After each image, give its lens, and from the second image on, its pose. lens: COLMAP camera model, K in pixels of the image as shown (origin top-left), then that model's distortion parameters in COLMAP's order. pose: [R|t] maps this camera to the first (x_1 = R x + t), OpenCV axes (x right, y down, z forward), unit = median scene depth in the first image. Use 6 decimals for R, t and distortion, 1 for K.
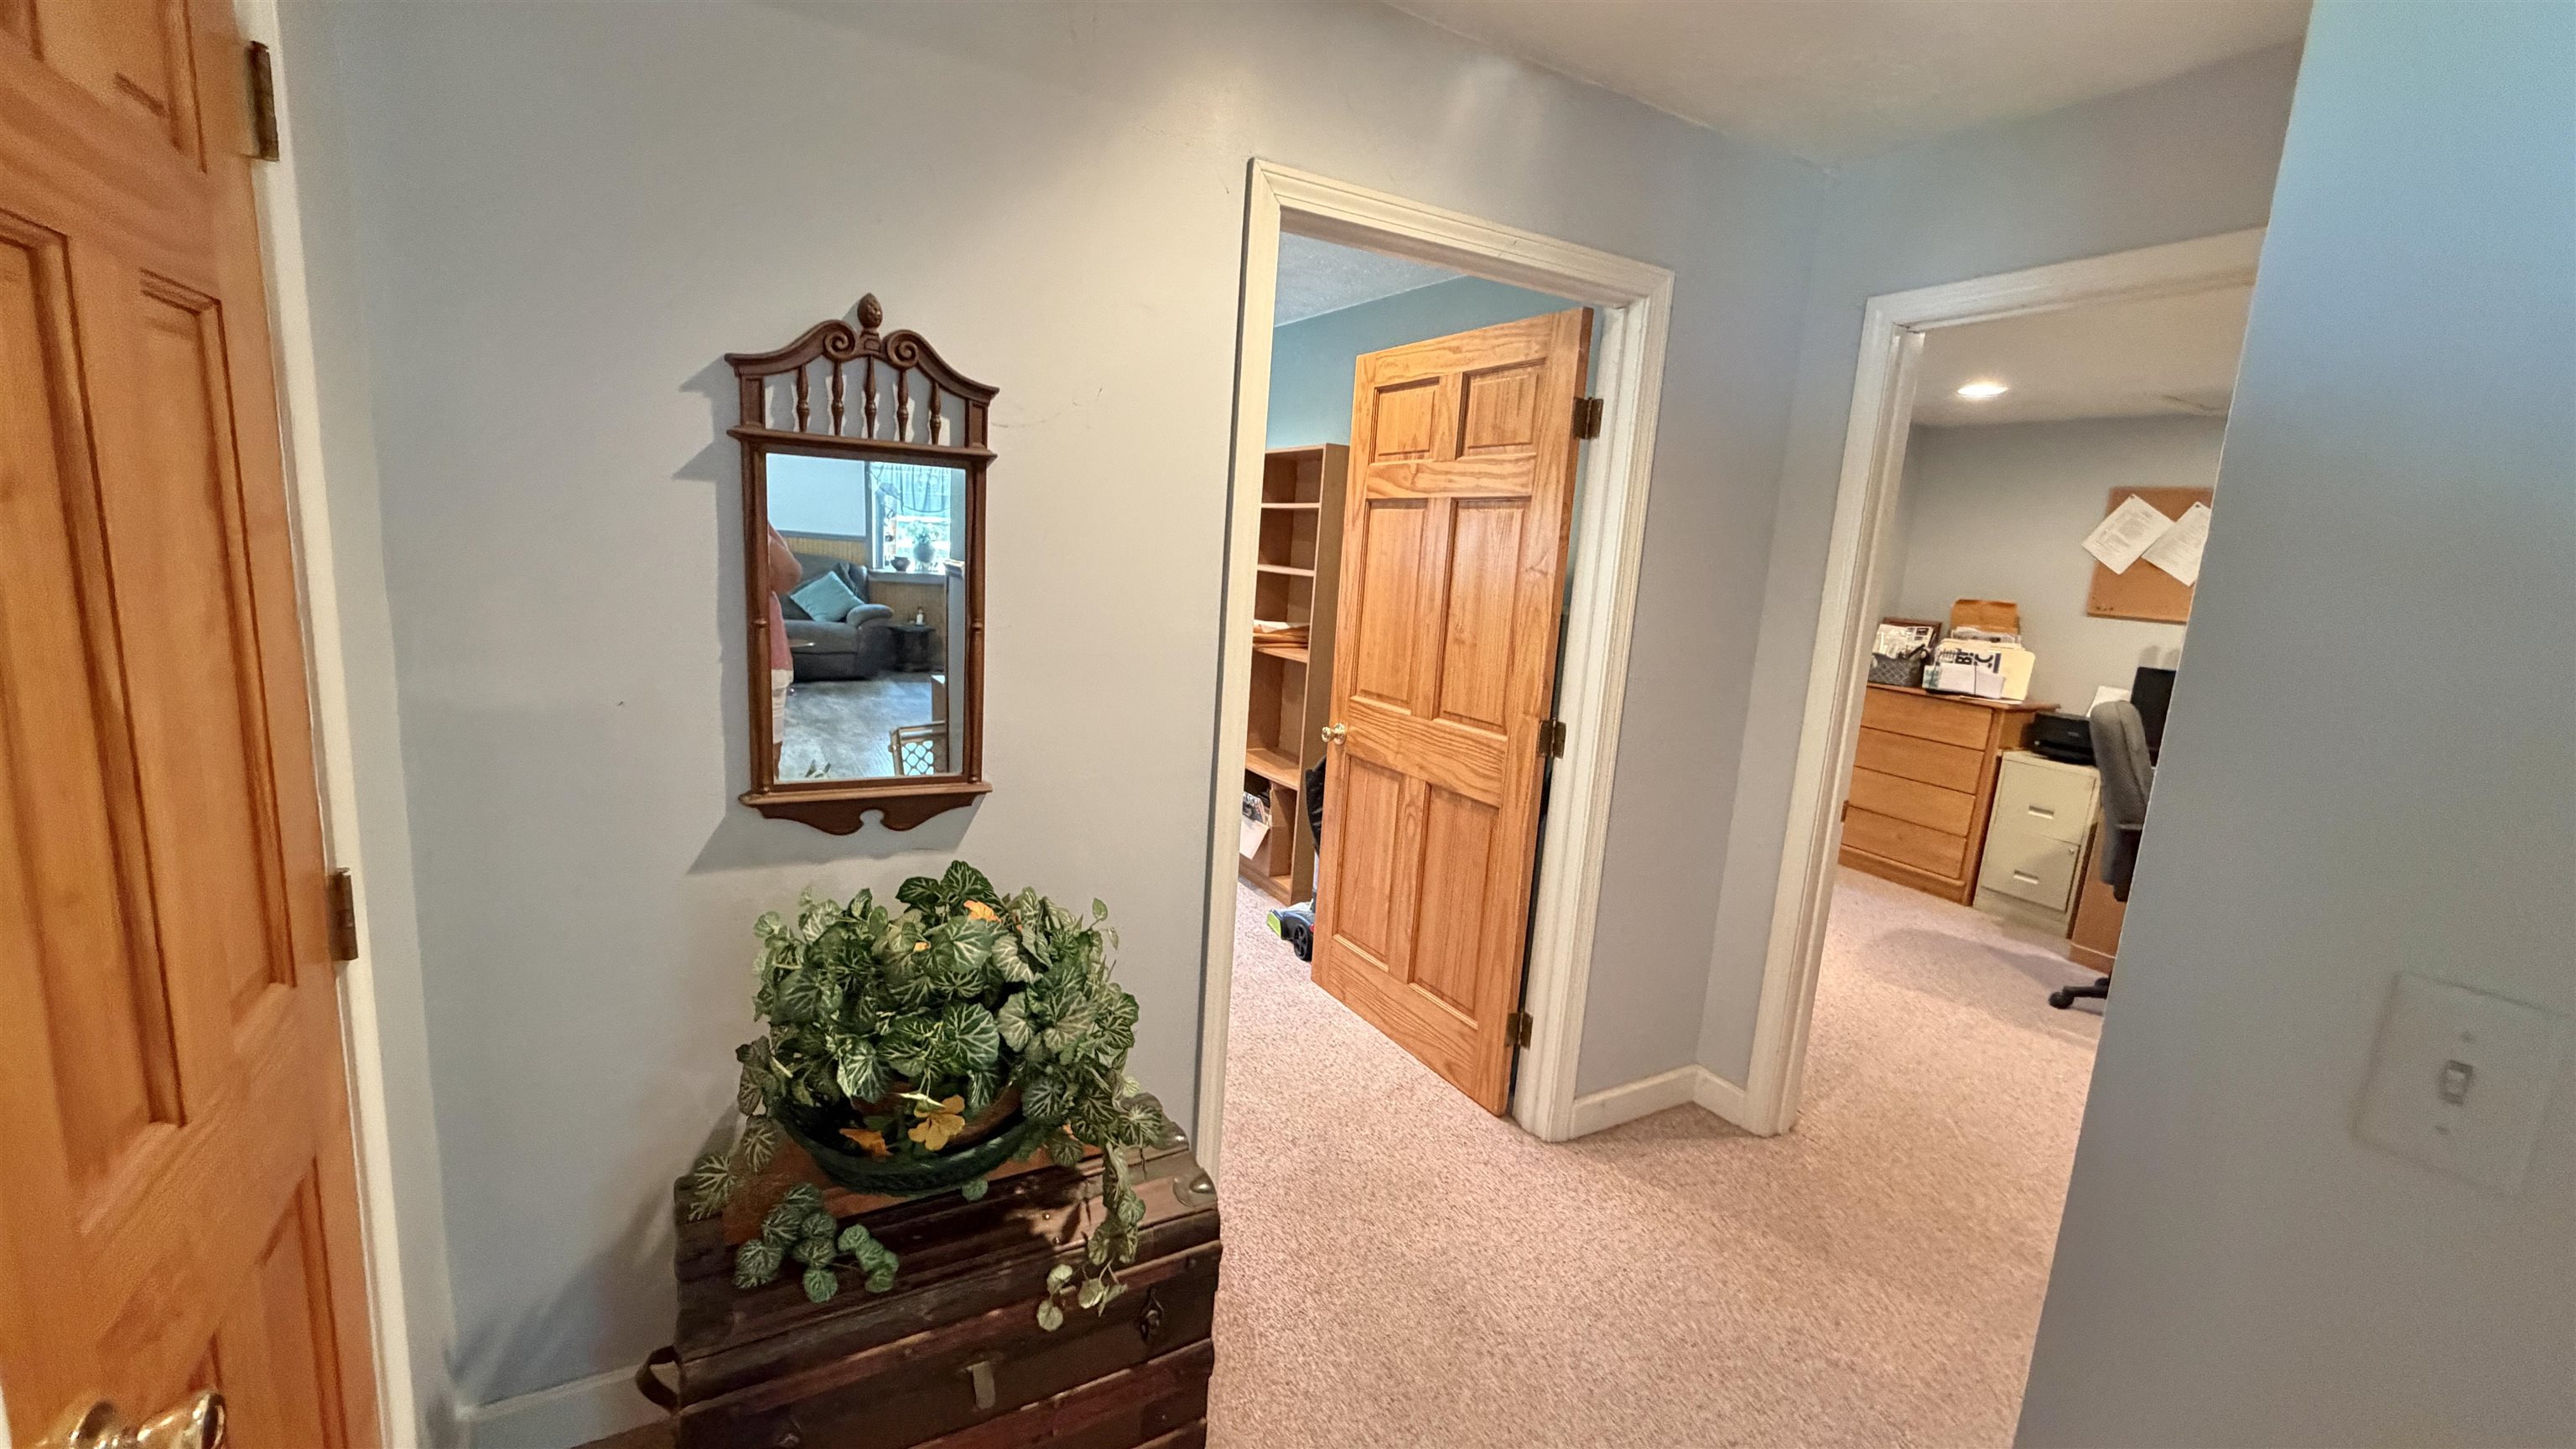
lens RADIAL K [[1026.2, 0, 1285.1], [0, 1026.2, 720.6], [0, 0, 1]] dist [-0.000396, -0.000424]
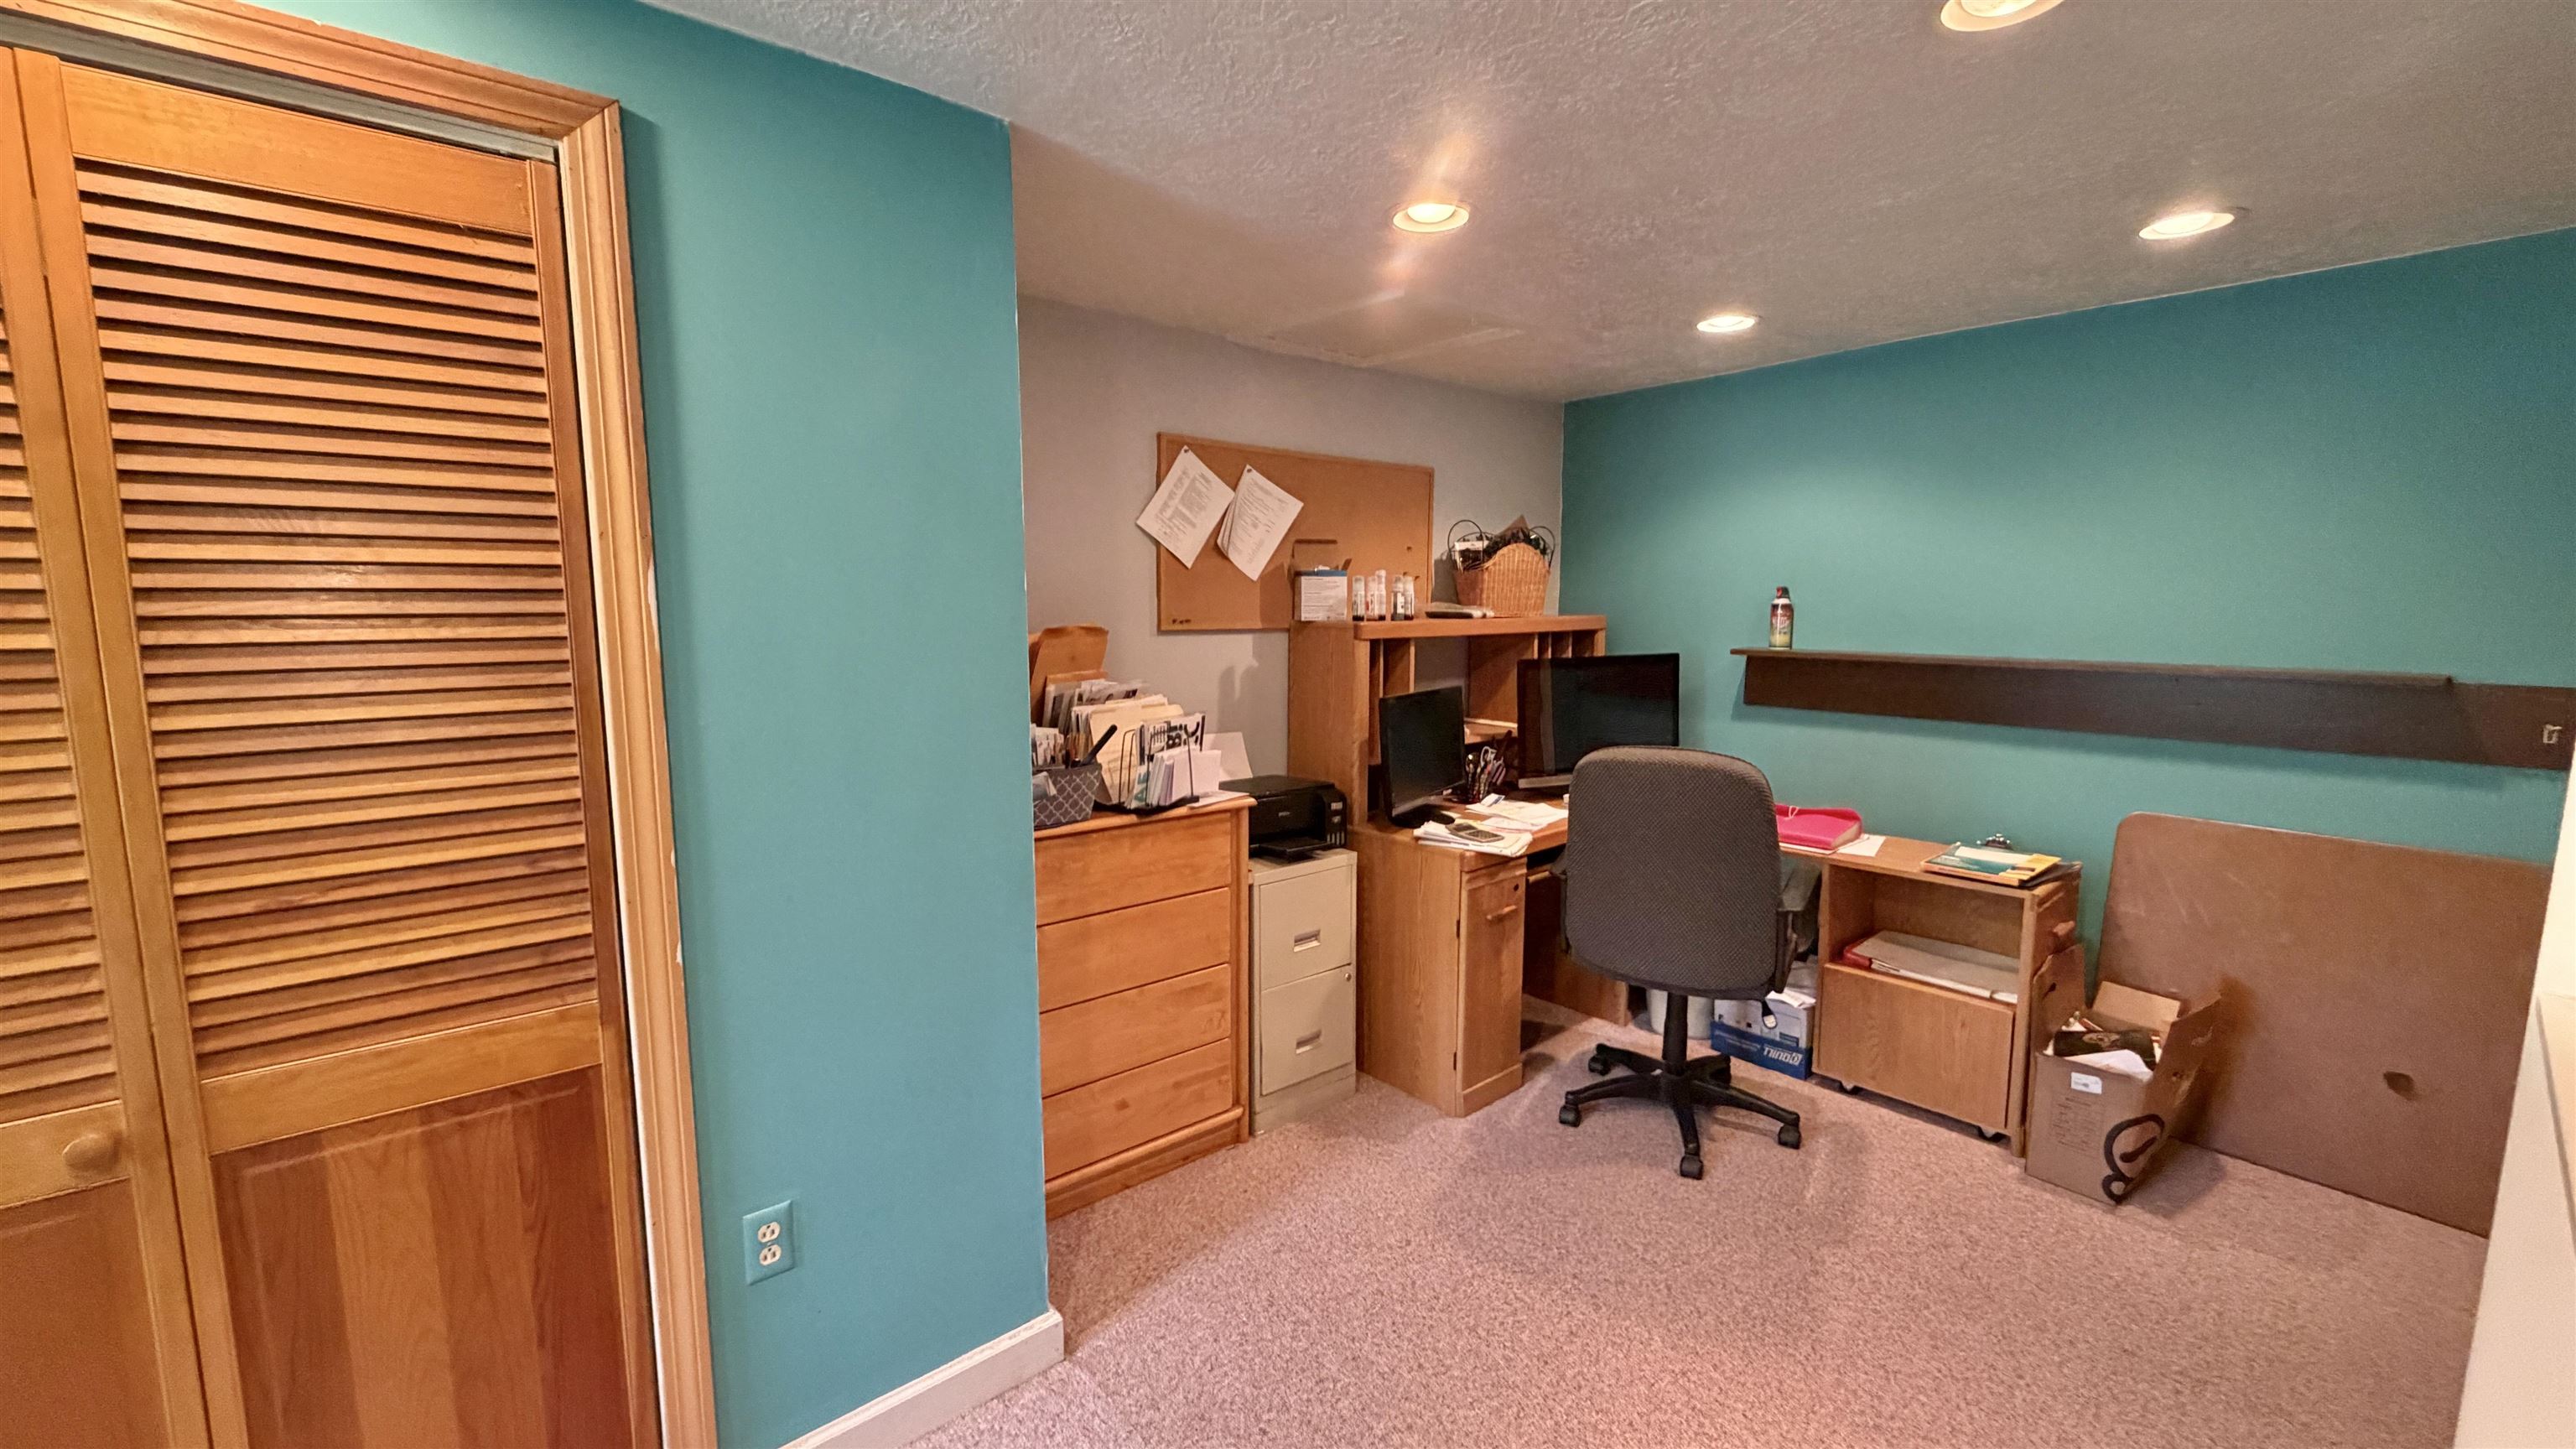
lens RADIAL K [[1026.2, 0, 1291.0], [0, 1026.2, 721.4], [0, 0, 1]] dist [-0.000396, -0.000424]
pose [[-0.192897, -0.179451, 0.964670, 0.136779], [0.163788, 0.963452, 0.211975, -0.171065], [-0.967452, 0.198891, -0.156455, 1.023747]]
